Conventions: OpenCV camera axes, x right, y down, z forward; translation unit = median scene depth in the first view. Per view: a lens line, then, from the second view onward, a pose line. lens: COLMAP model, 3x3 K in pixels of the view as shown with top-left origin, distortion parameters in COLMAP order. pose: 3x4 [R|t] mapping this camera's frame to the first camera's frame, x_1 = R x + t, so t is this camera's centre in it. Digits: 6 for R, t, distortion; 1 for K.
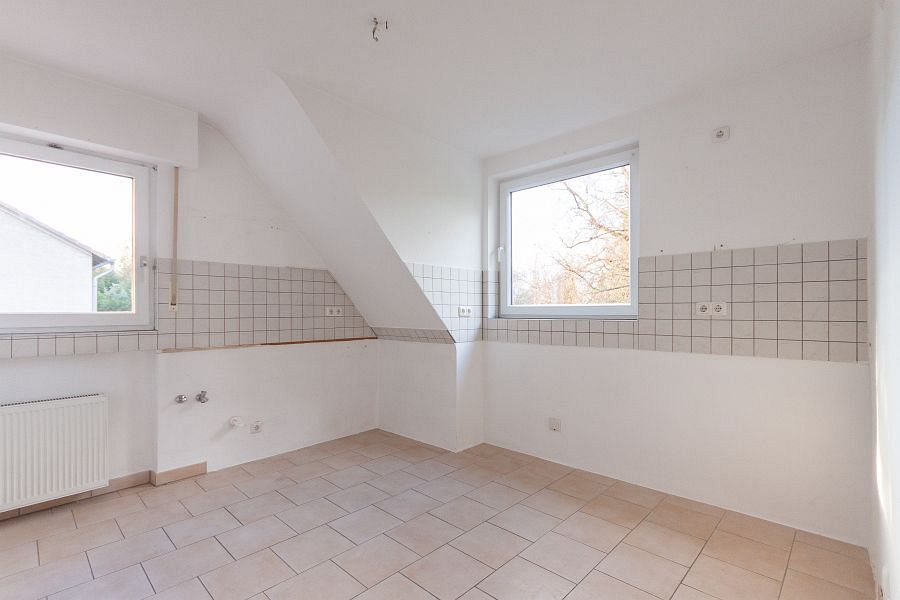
lens RADIAL K [[417.4, 0, 451.0], [0, 417.4, 313.1], [0, 0, 1]] dist [0.010354, 0.000669]
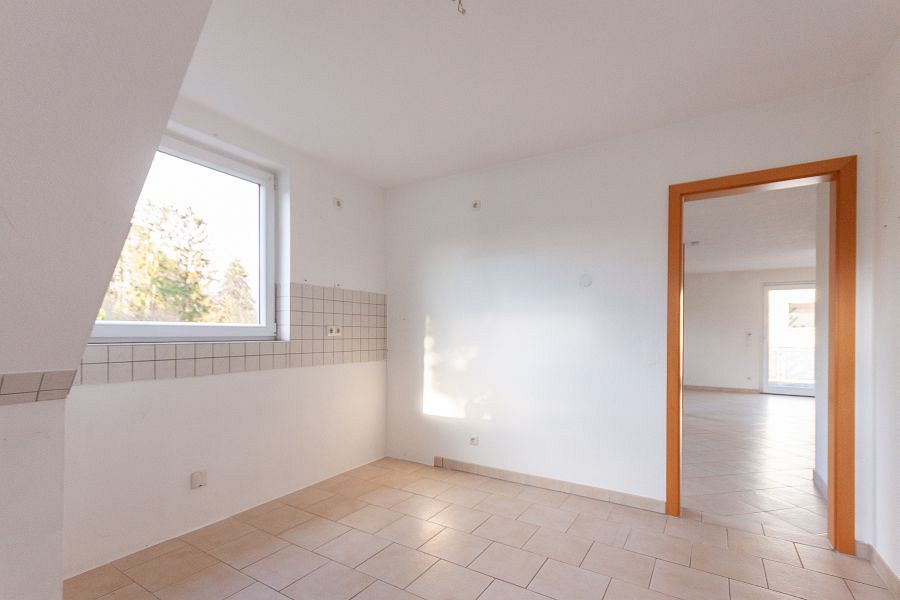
lens RADIAL K [[416.9, 0, 448.5], [0, 416.9, 337.3], [0, 0, 1]] dist [0.012396, 0.000327]
pose [[-0.194440, -0.005325, 0.980900, -0.734624], [0.003261, 0.999976, 0.006075, 0.003124], [-0.980909, 0.004380, -0.194418, 0.863169]]
